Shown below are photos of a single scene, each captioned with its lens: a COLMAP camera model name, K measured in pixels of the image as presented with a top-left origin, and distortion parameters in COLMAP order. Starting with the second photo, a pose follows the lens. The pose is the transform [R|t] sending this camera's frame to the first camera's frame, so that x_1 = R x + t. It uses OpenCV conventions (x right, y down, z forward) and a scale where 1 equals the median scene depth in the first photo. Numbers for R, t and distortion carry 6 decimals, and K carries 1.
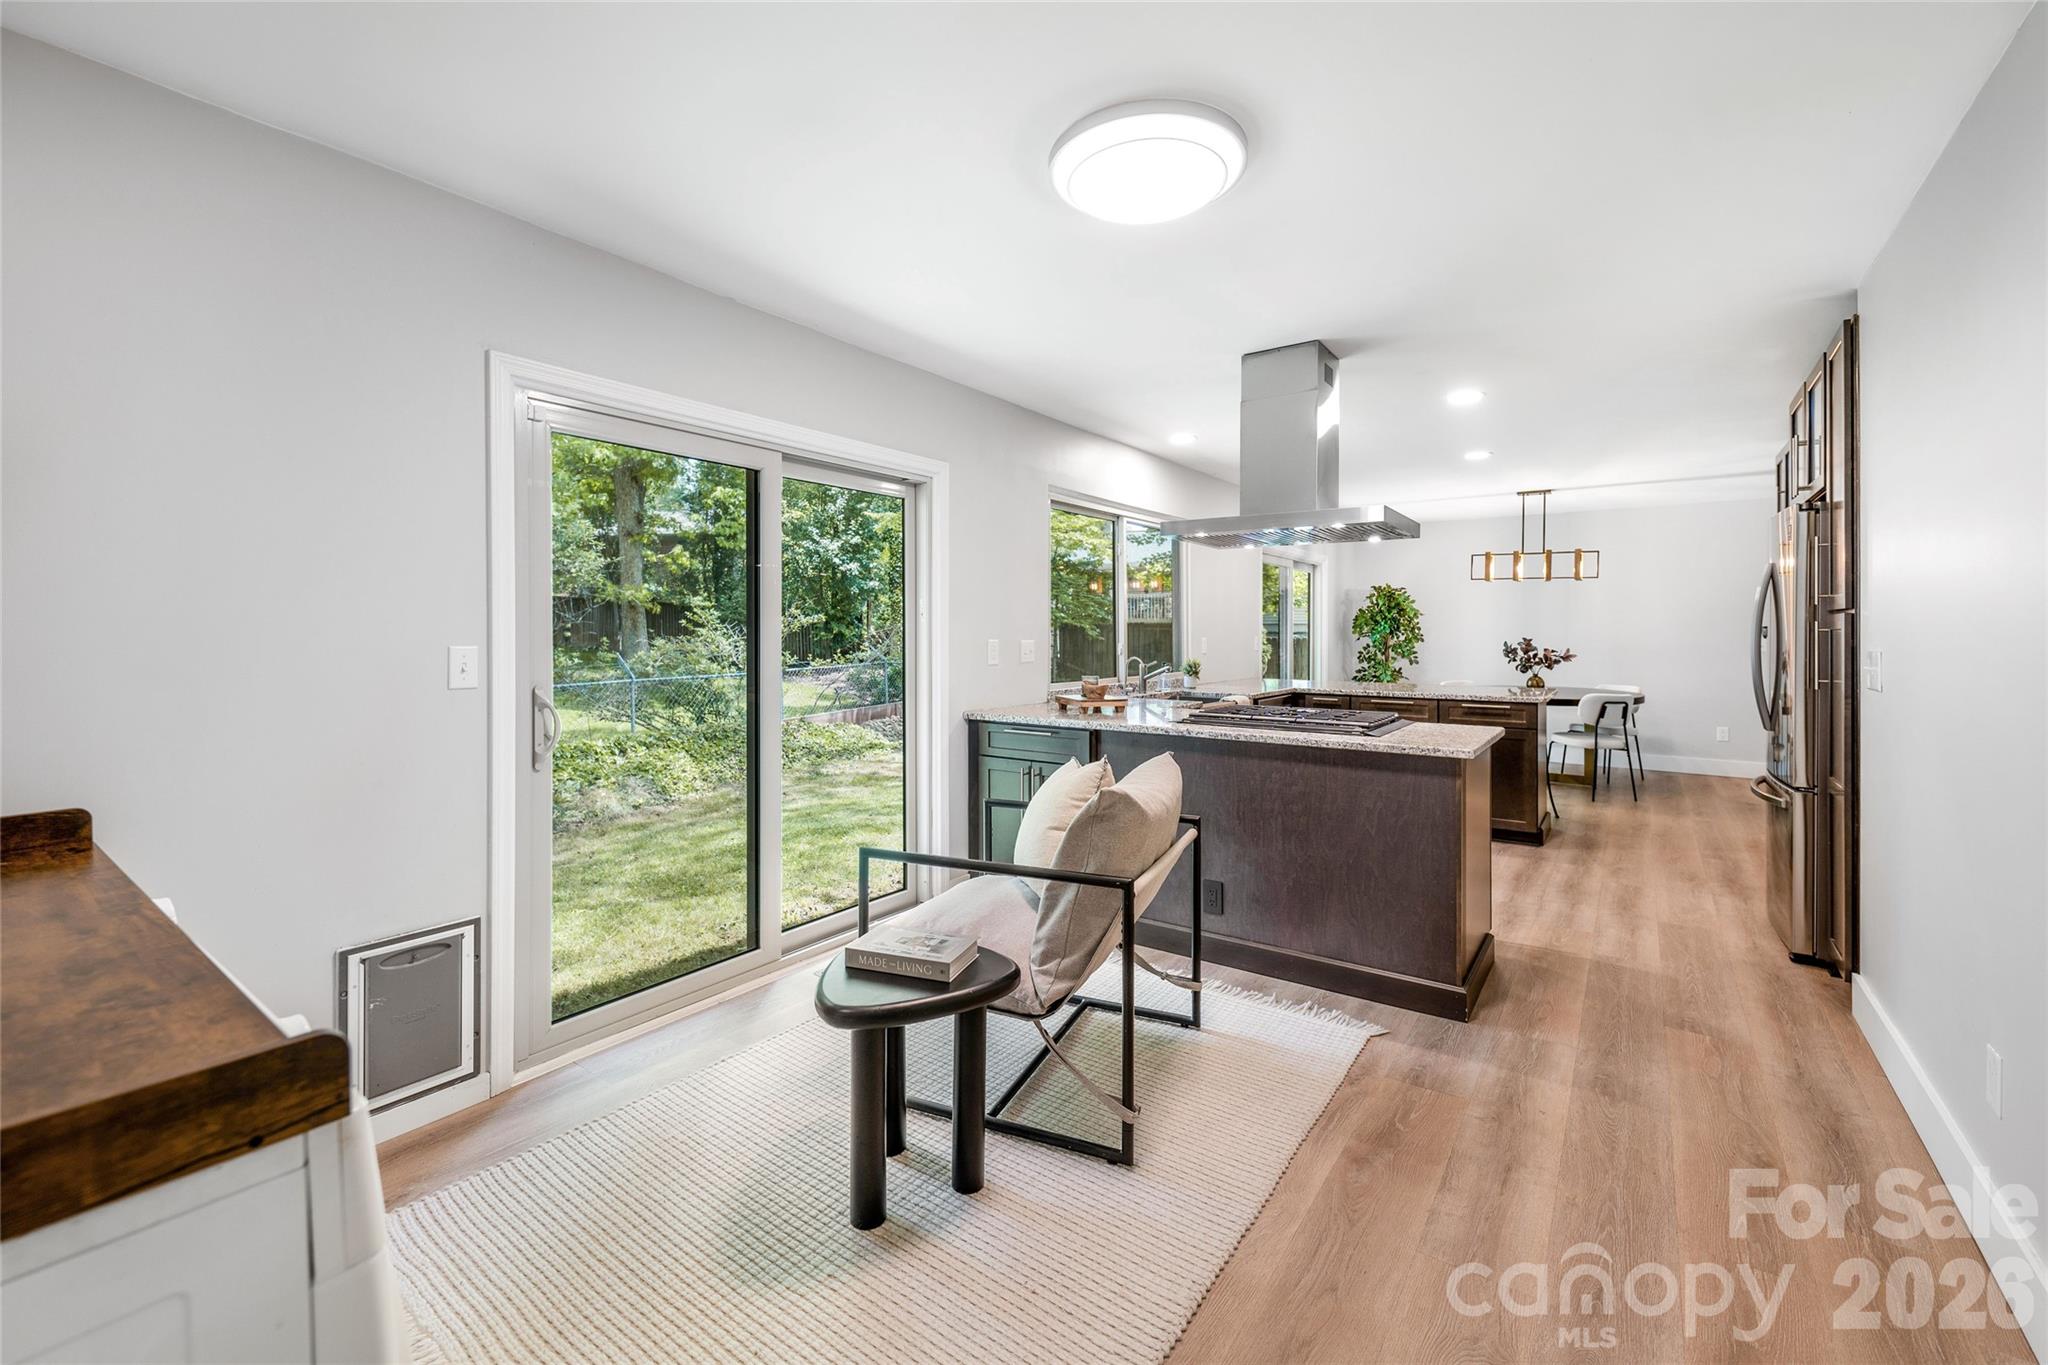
lens RADIAL K [[831.2, 0, 1046.6], [0, 831.2, 628.9], [0, 0, 1]] dist [0.012756, -0.002770]
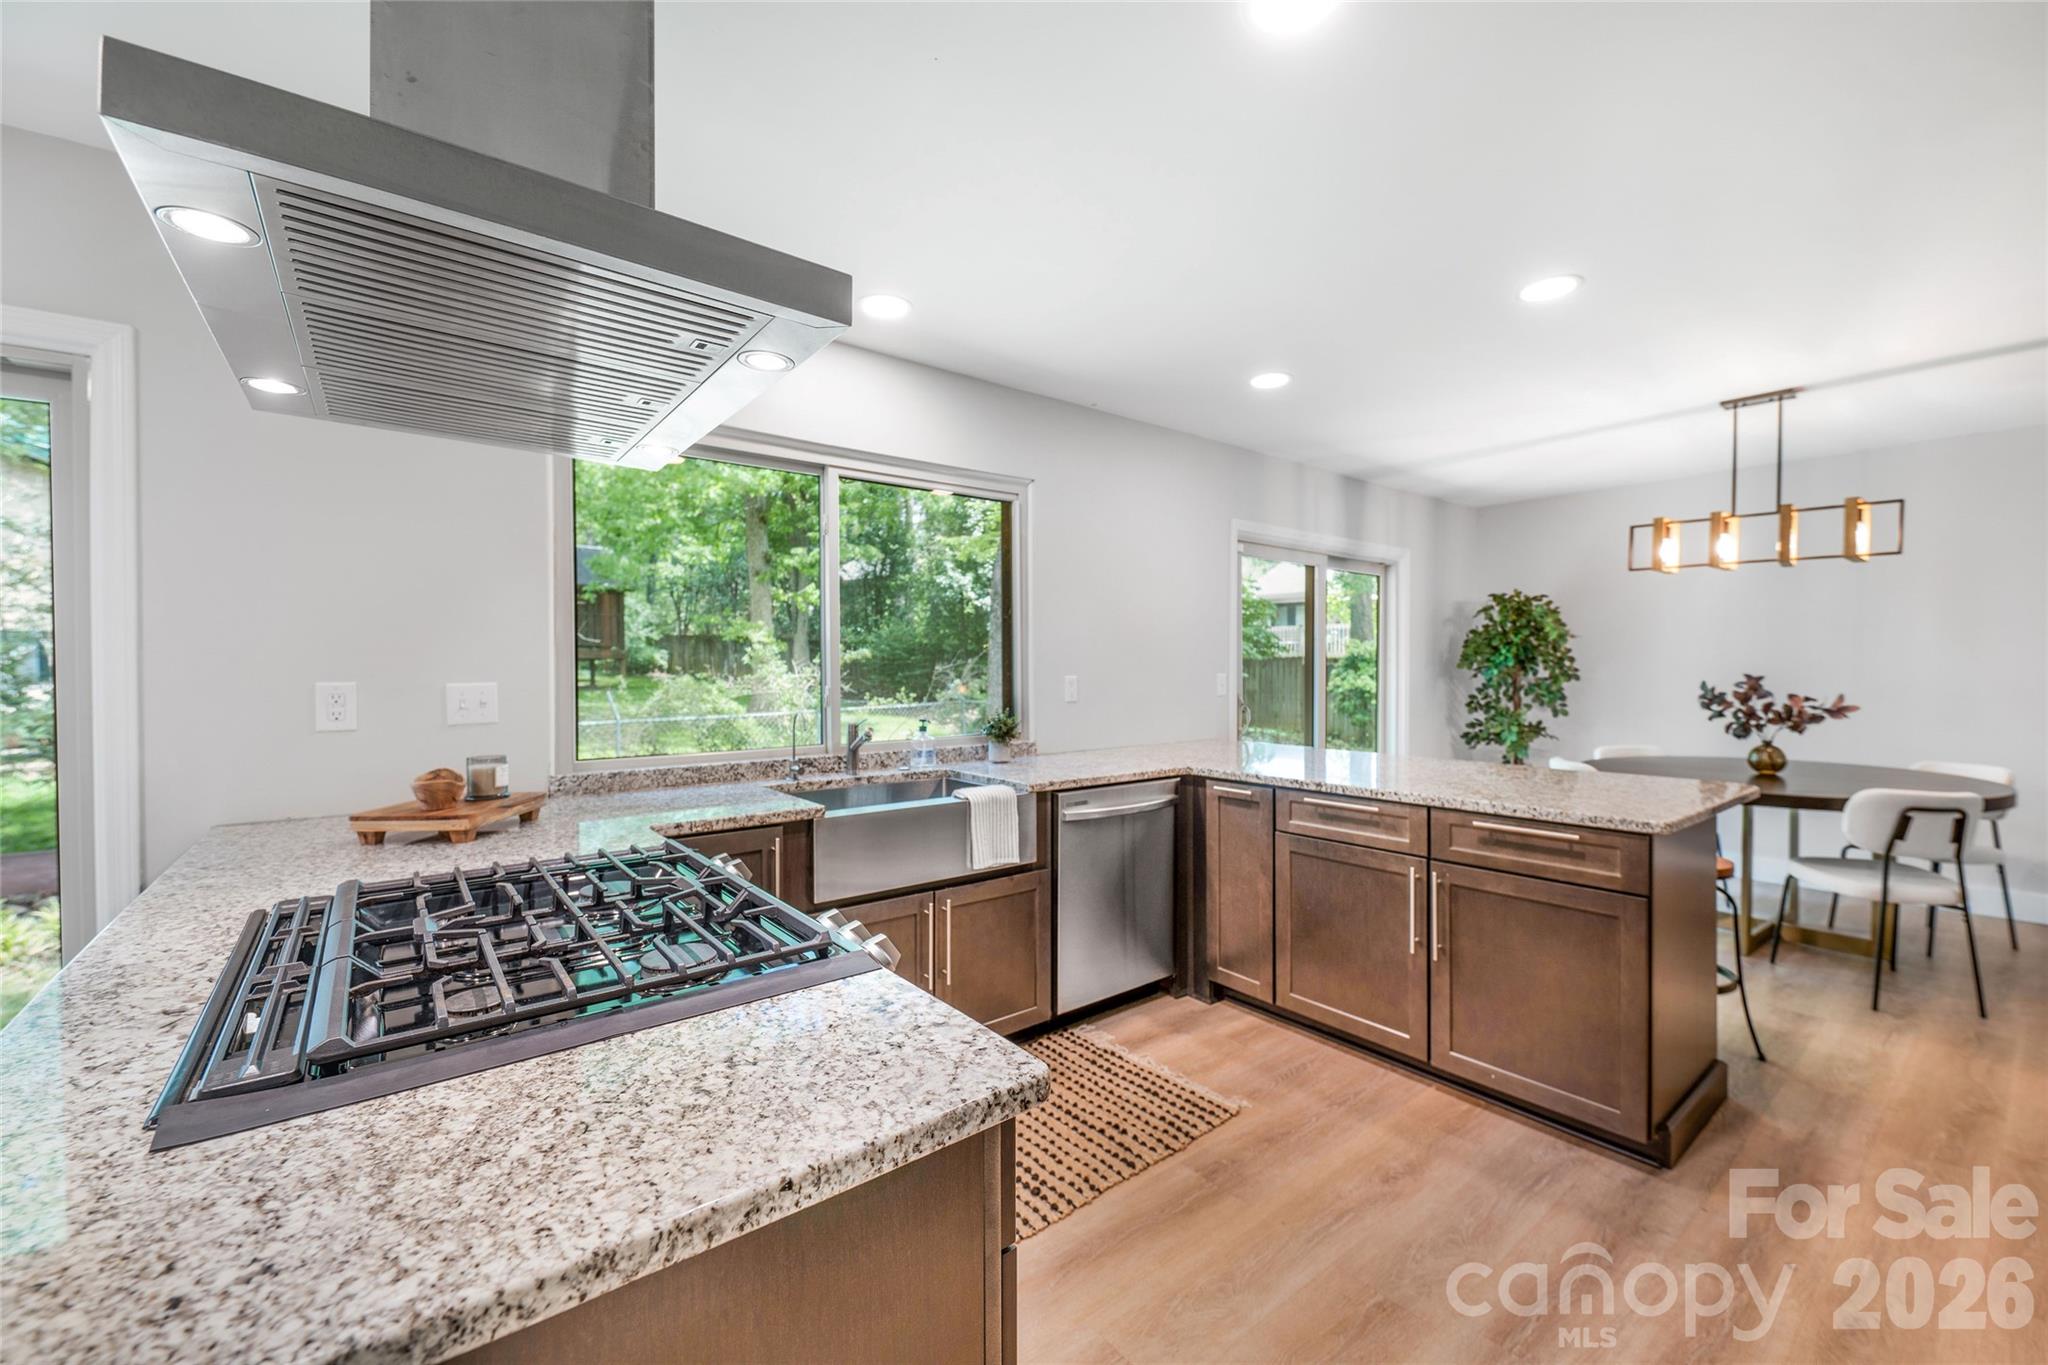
lens RADIAL K [[831.2, 0, 1006.6], [0, 831.2, 682.0], [0, 0, 1]] dist [0.012756, -0.002770]
pose [[0.959665, 0.000463, -0.281145, 0.264716], [0.005399, 0.999784, 0.020076, 0.002290], [0.281093, -0.020784, 0.959455, 0.338575]]
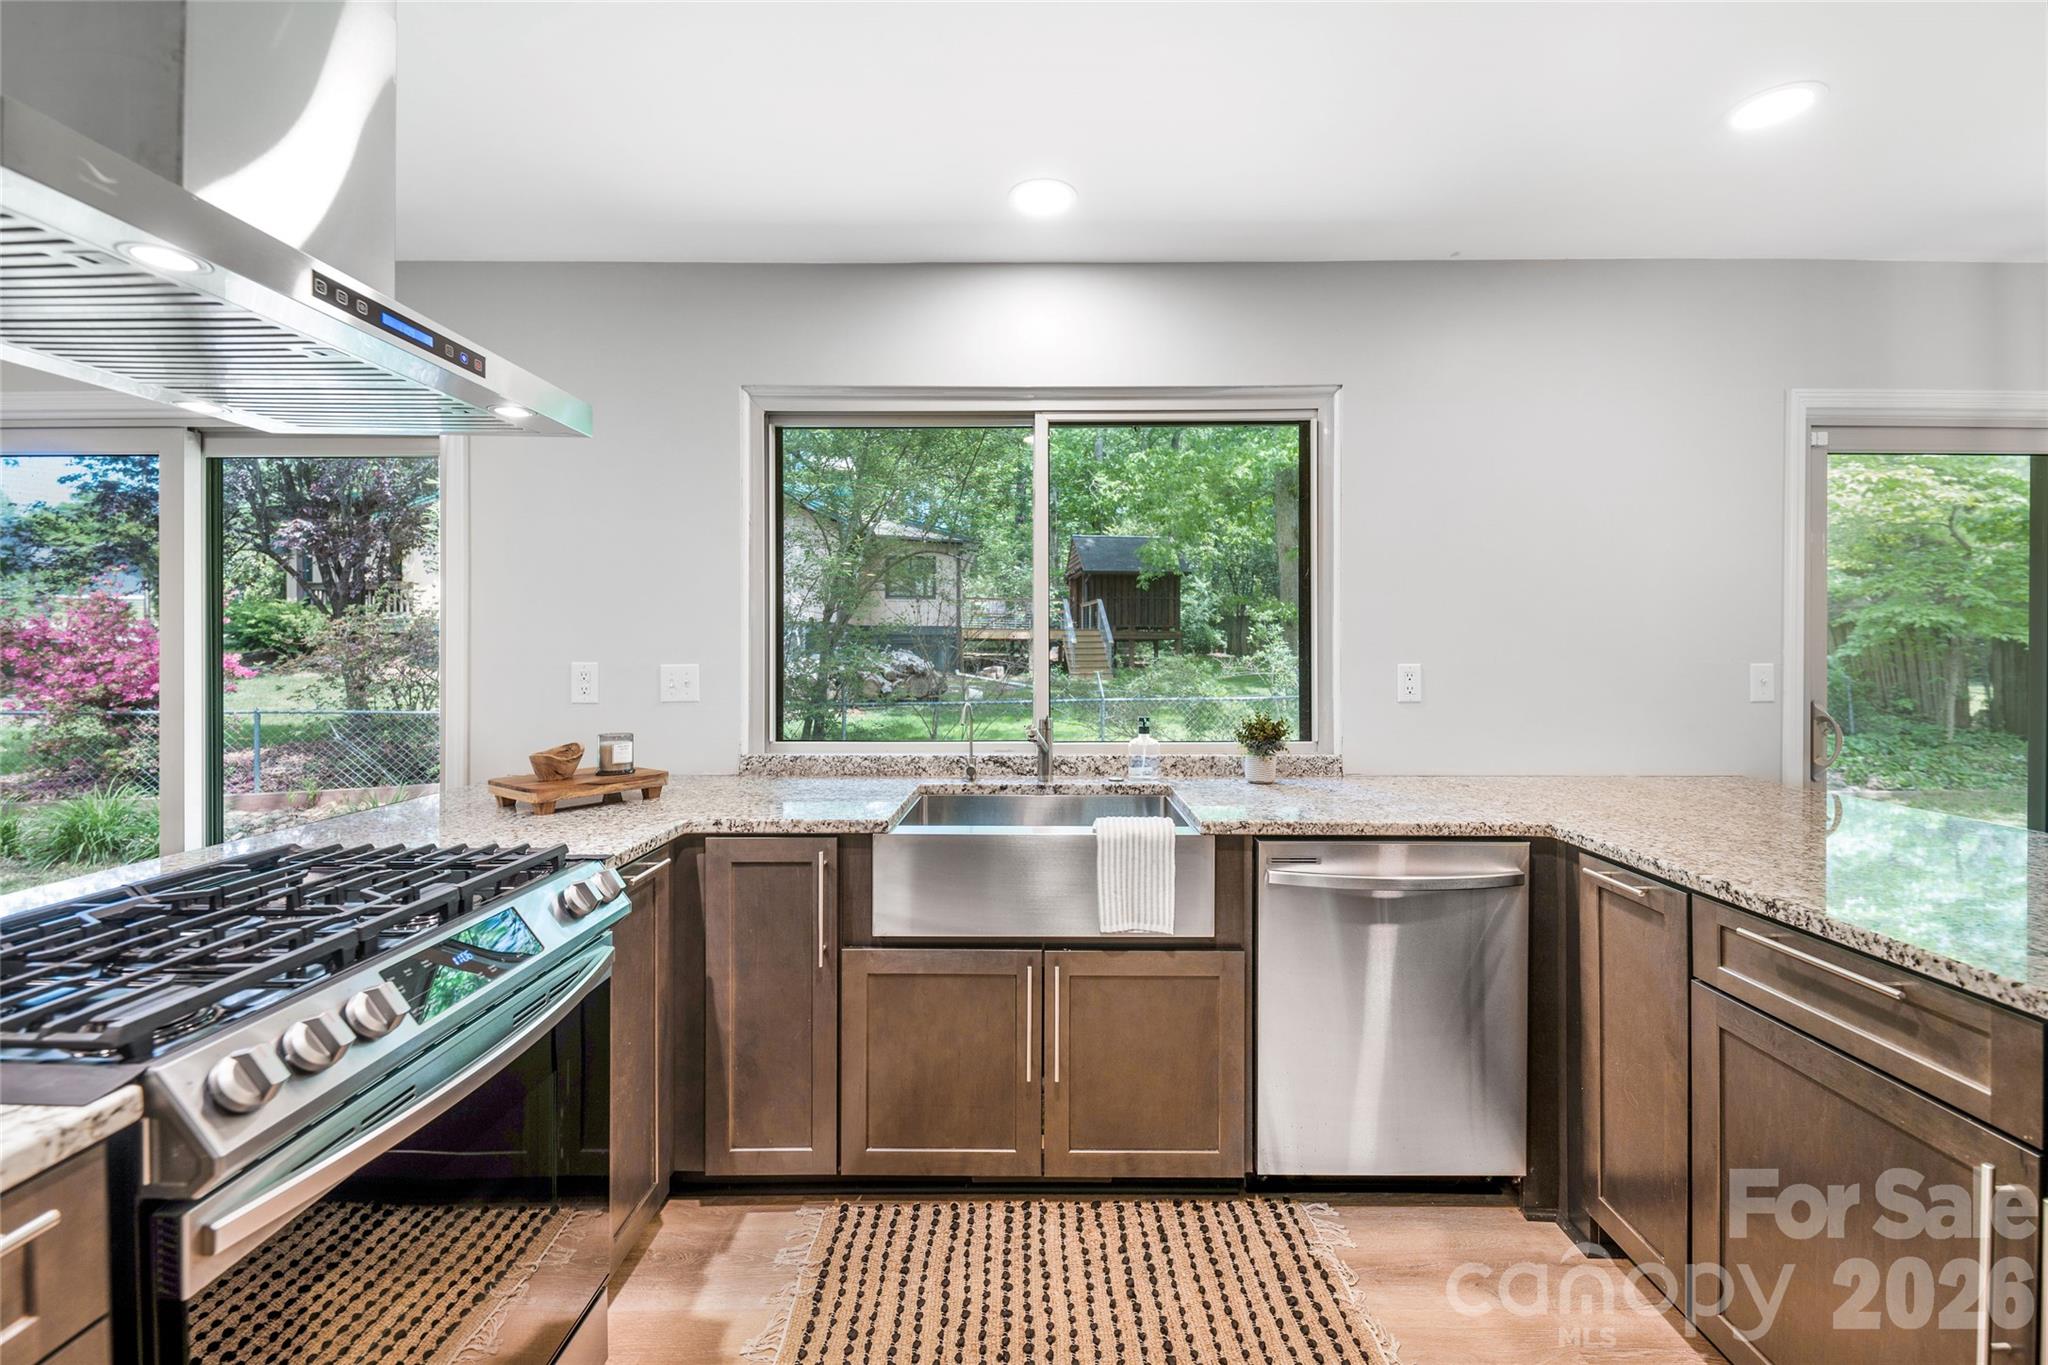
lens RADIAL K [[831.2, 0, 1054.7], [0, 831.2, 649.0], [0, 0, 1]] dist [0.012756, -0.002770]
pose [[0.581703, -0.001341, -0.813400, 0.349826], [0.003637, 0.999993, 0.000952, 0.001881], [0.813393, -0.003512, 0.581704, 0.508434]]
